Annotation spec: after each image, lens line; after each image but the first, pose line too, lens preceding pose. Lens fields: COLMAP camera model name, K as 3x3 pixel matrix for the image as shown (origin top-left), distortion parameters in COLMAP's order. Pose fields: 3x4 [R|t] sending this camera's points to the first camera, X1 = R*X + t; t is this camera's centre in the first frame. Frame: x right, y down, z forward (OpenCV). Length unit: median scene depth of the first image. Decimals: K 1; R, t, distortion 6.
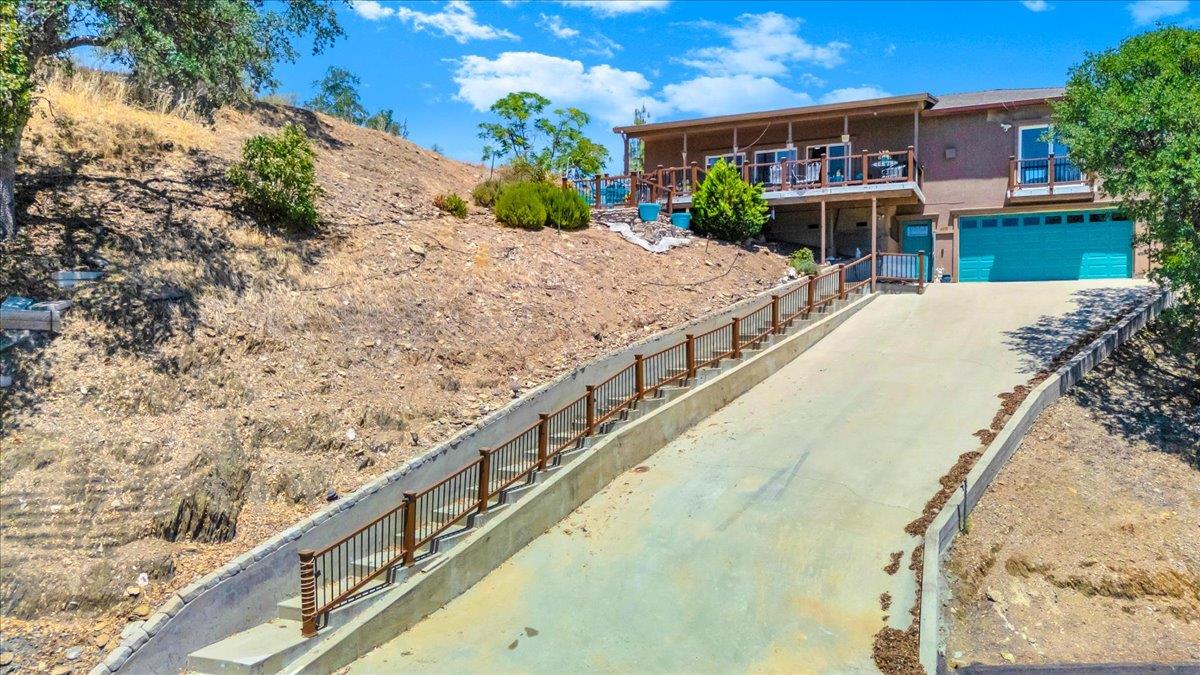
lens RADIAL K [[871.5, 0, 598.0], [0, 871.5, 334.2], [0, 0, 1]] dist [0.036963, -0.027739]
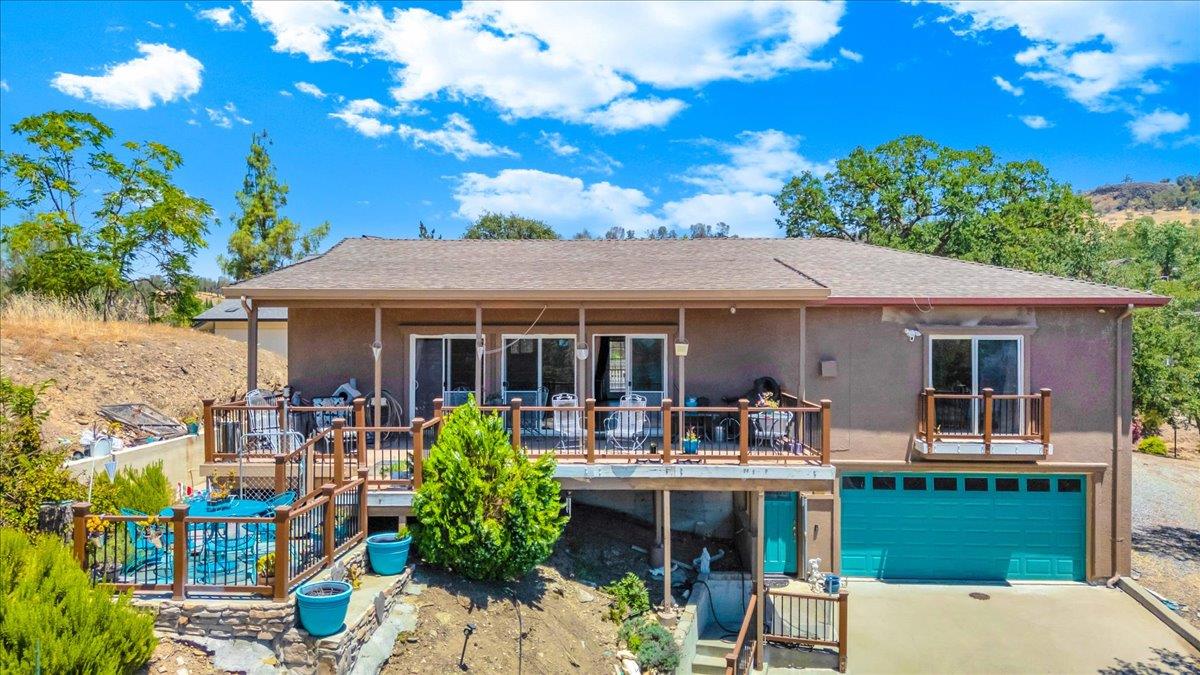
lens RADIAL K [[871.5, 0, 598.6], [0, 871.5, 330.7], [0, 0, 1]] dist [0.036963, -0.027739]
pose [[0.910679, 0.002256, 0.413109, 0.006946], [0.001204, 0.999966, -0.008115, -0.237210], [-0.413114, 0.007887, 0.910645, 0.535740]]
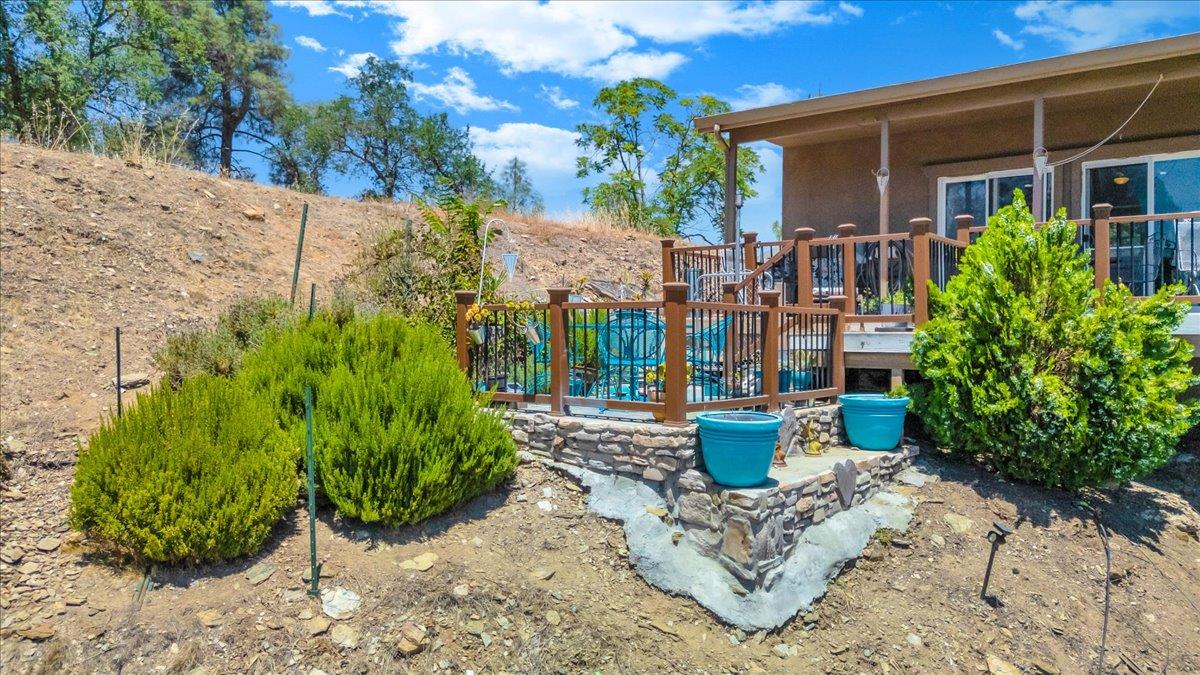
lens RADIAL K [[871.5, 0, 595.9], [0, 871.5, 336.9], [0, 0, 1]] dist [0.036963, -0.027739]
pose [[0.978689, 0.003697, -0.205314, 0.062943], [-0.003429, 0.999993, 0.001661, -0.155566], [0.205319, -0.000921, 0.978695, 0.681366]]
